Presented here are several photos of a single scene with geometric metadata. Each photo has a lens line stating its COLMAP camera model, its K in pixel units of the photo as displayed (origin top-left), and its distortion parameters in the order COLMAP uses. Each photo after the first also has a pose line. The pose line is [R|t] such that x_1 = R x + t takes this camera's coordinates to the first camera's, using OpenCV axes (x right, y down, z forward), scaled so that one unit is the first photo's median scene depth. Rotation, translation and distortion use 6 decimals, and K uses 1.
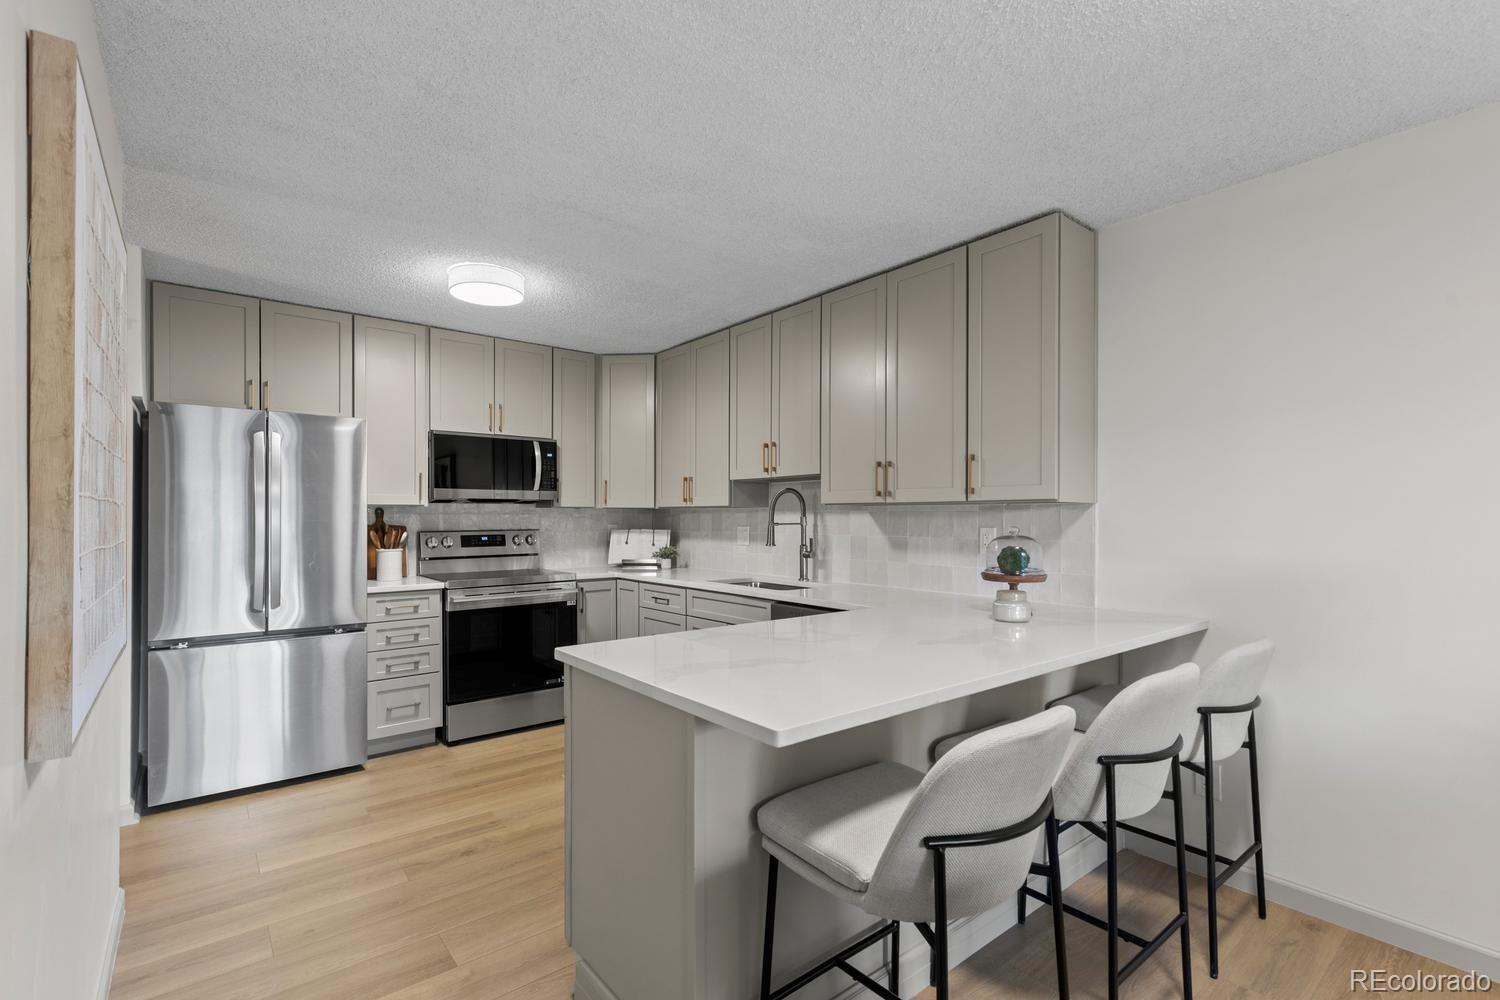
lens RADIAL K [[687.5, 0, 750.9], [0, 687.5, 515.3], [0, 0, 1]] dist [0.000482, -0.000228]
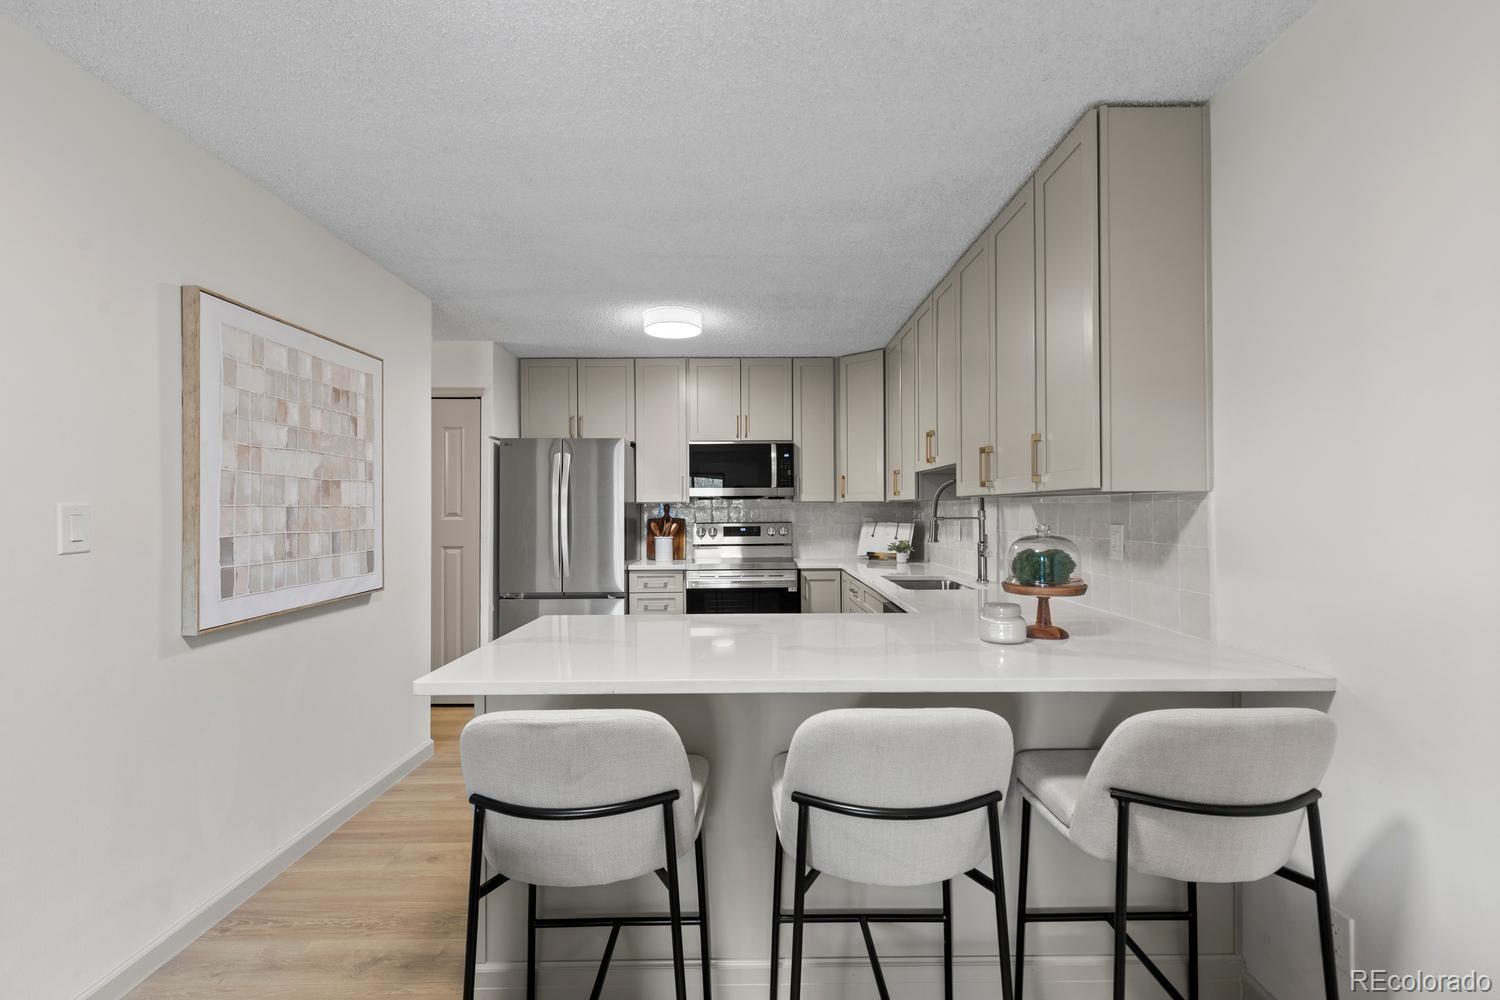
lens RADIAL K [[681.0, 0, 751.0], [0, 681.0, 508.0], [0, 0, 1]] dist [0.001934, -0.000388]
pose [[0.779258, -0.005300, -0.626681, 0.379456], [0.006940, 0.999976, 0.000172, -0.003303], [0.626665, -0.004483, 0.779276, 0.112827]]
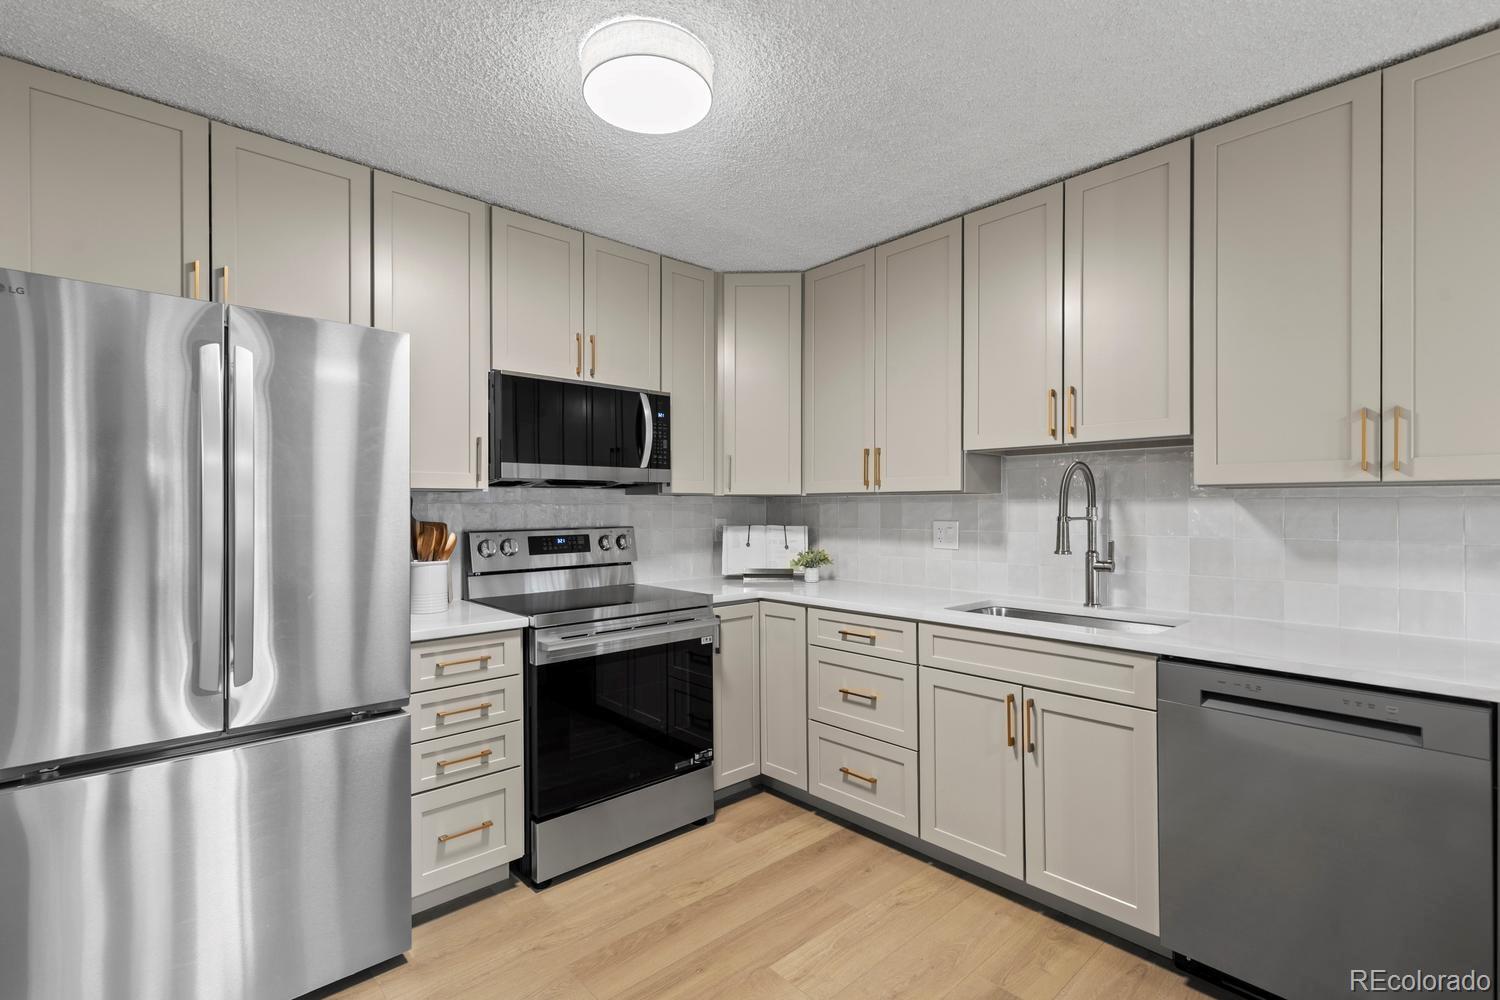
lens RADIAL K [[684.4, 0, 747.2], [0, 684.4, 504.8], [0, 0, 1]] dist [0.005022, -0.000144]
pose [[0.998596, -0.001533, 0.052955, -0.263321], [0.001615, 0.999998, -0.001506, 0.000330], [-0.052953, 0.001590, 0.998596, 0.359102]]
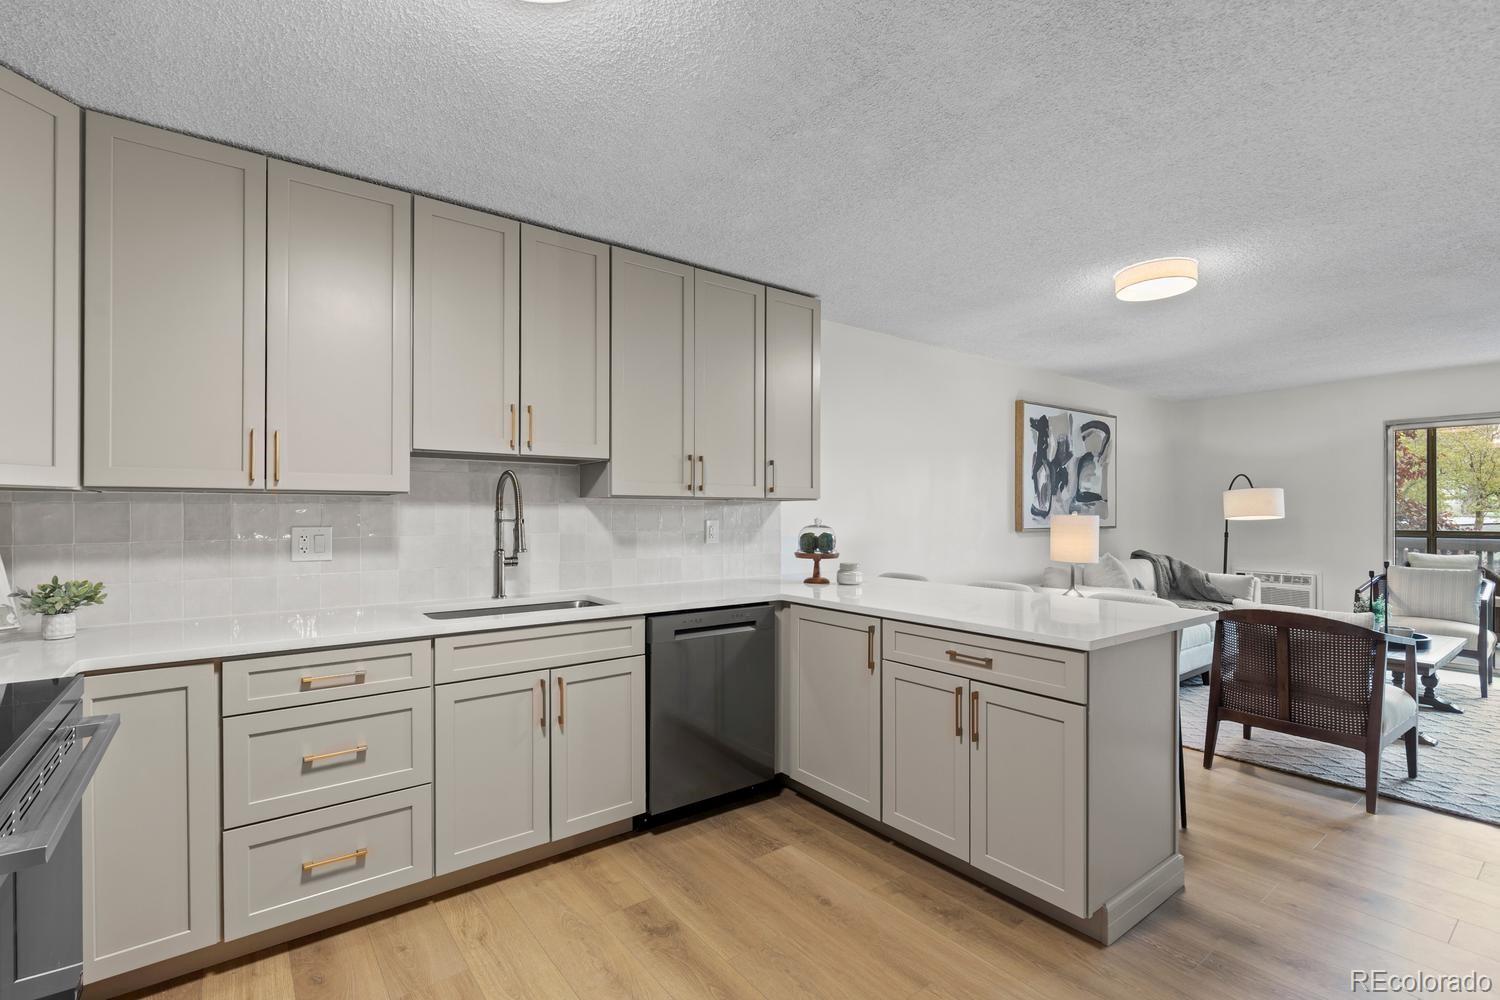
lens RADIAL K [[681.0, 0, 751.0], [0, 681.0, 508.0], [0, 0, 1]] dist [0.001934, -0.000388]
pose [[0.028743, 0.003040, 0.999582, -0.601609], [-0.004515, 0.999986, -0.002912, 0.000358], [-0.999577, -0.004429, 0.028756, 0.676614]]
